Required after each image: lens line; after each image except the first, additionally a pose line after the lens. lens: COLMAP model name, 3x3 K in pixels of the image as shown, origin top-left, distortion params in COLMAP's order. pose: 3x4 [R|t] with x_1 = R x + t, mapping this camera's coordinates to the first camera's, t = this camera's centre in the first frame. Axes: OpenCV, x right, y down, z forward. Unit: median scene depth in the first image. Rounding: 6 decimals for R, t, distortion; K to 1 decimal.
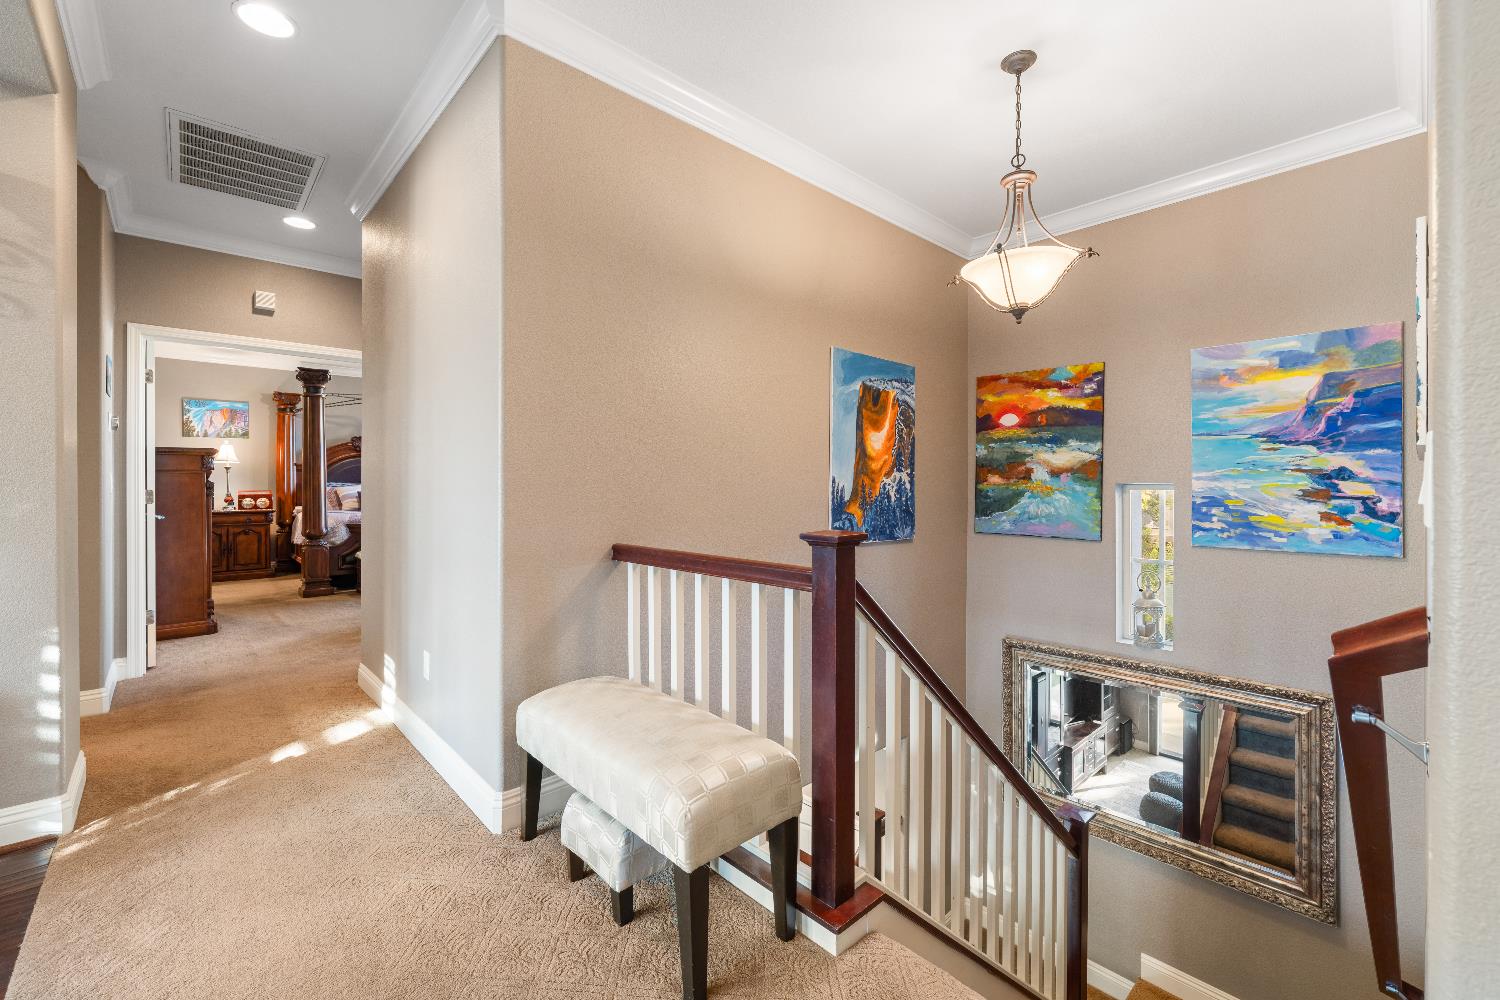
lens RADIAL K [[628.9, 0, 750.4], [0, 628.9, 491.9], [0, 0, 1]] dist [0.001786, 0.000033]
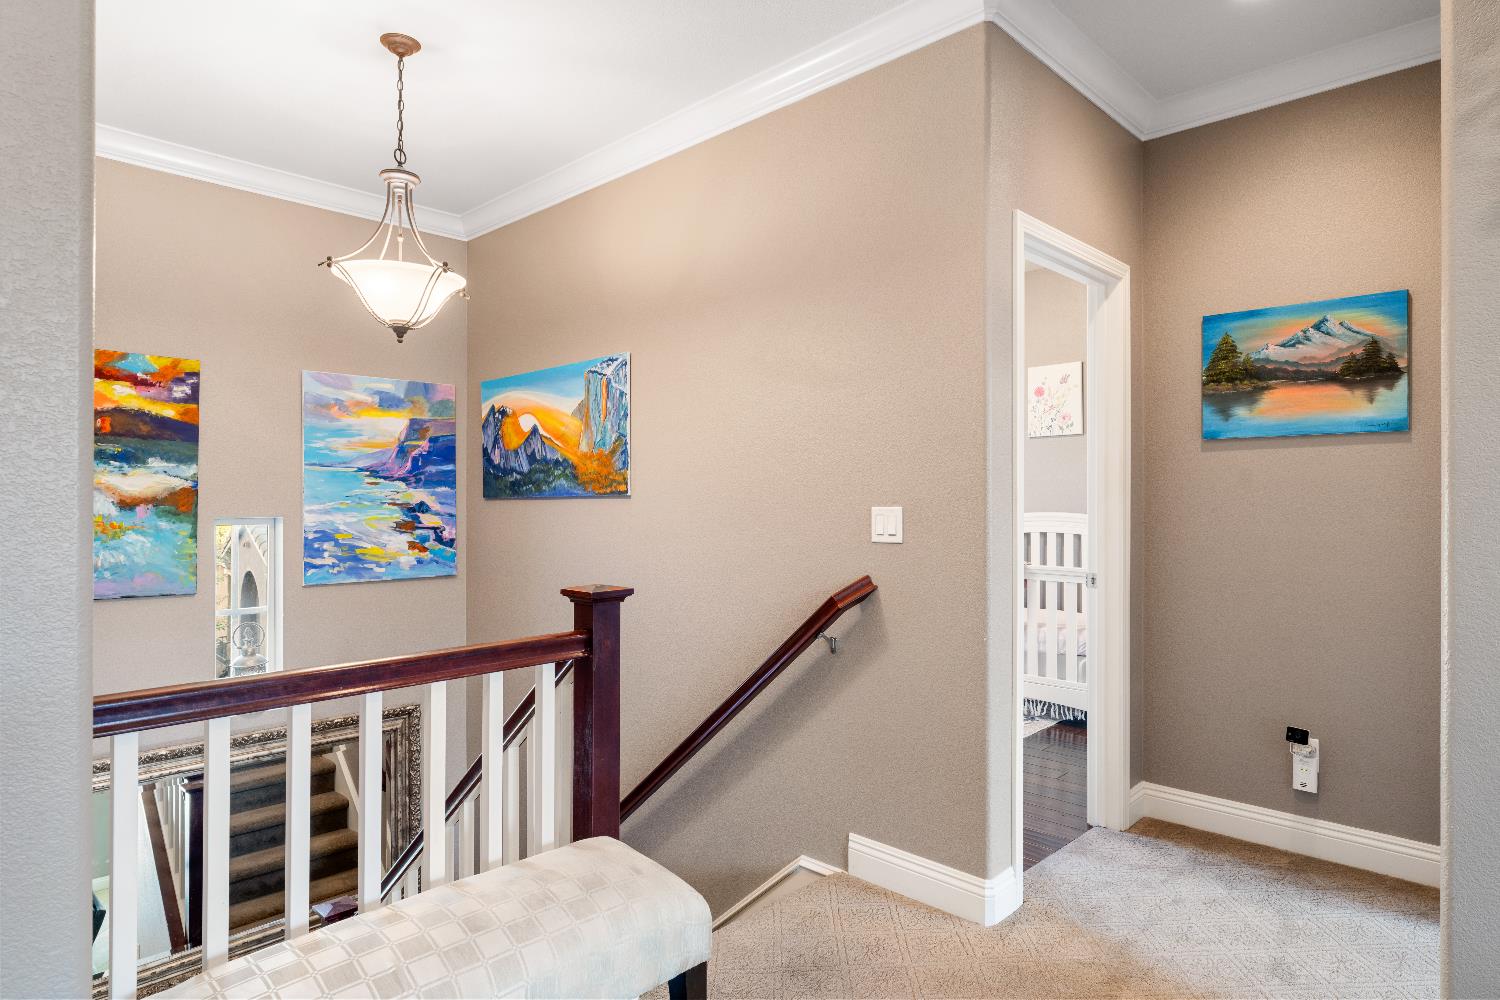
lens RADIAL K [[863.2, 0, 753.6], [0, 863.2, 497.8], [0, 0, 1]] dist [0.004871, 0.000534]
pose [[-0.056868, 0.000802, 0.998381, -0.611634], [0.010438, 0.999946, -0.000209, -0.036046], [-0.998327, 0.010409, -0.056873, 0.440699]]
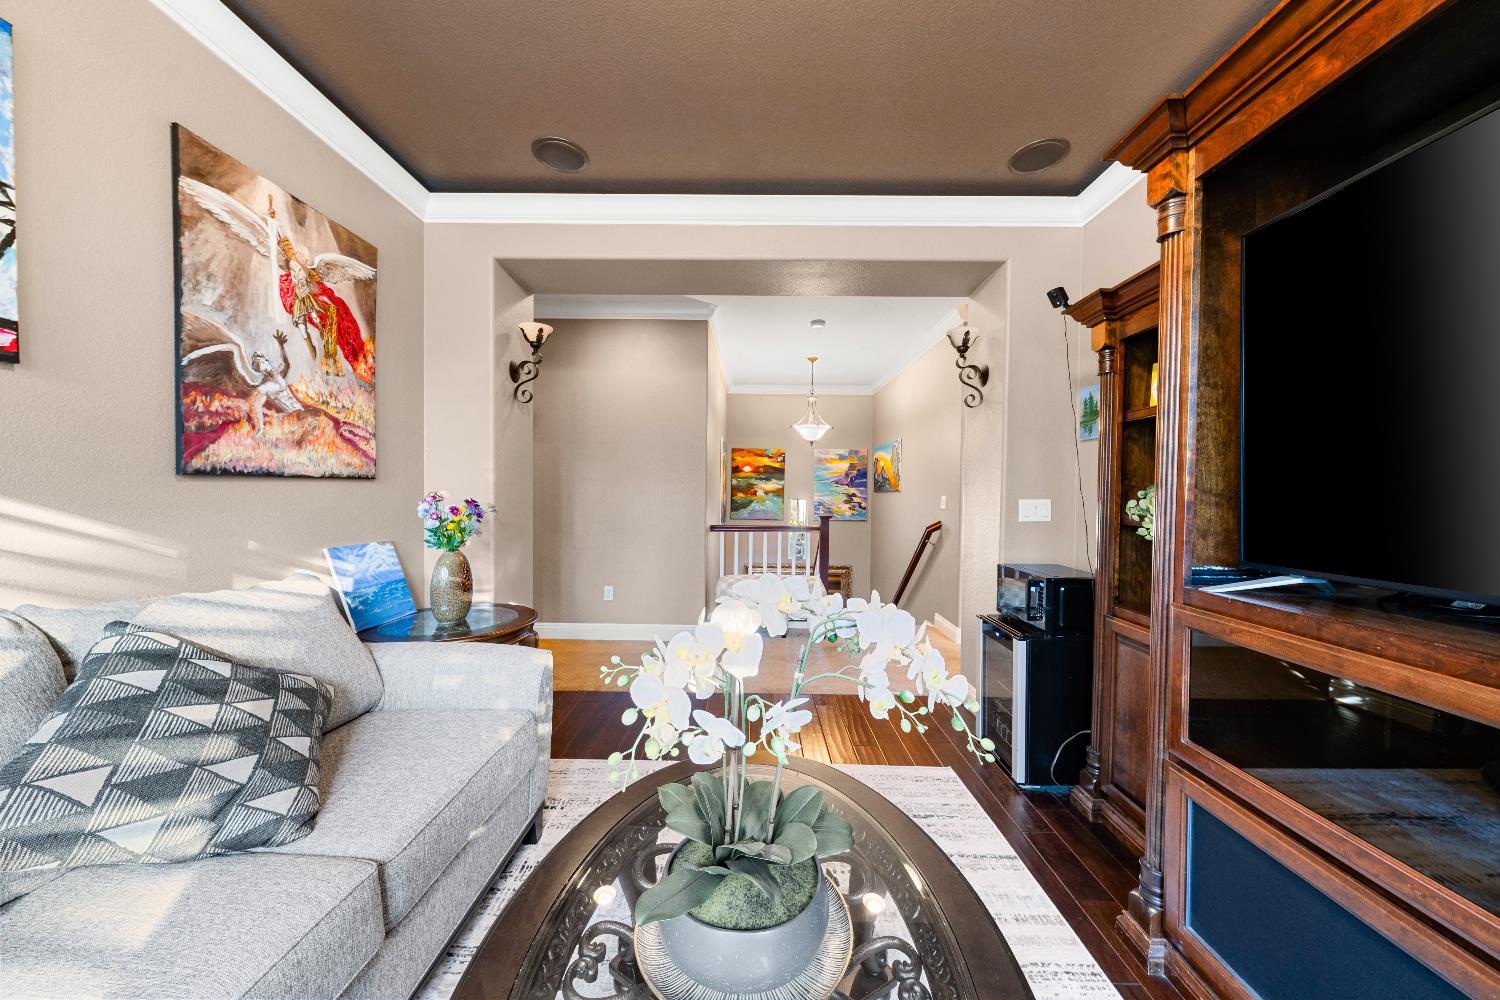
lens RADIAL K [[508.5, 0, 747.3], [0, 508.5, 499.4], [0, 0, 1]] dist [0.000947, 0.000061]
pose [[0.686932, -0.005177, 0.726703, -1.183555], [-0.002722, 0.999949, 0.009697, -0.027667], [-0.726716, -0.008640, 0.686883, -0.342057]]
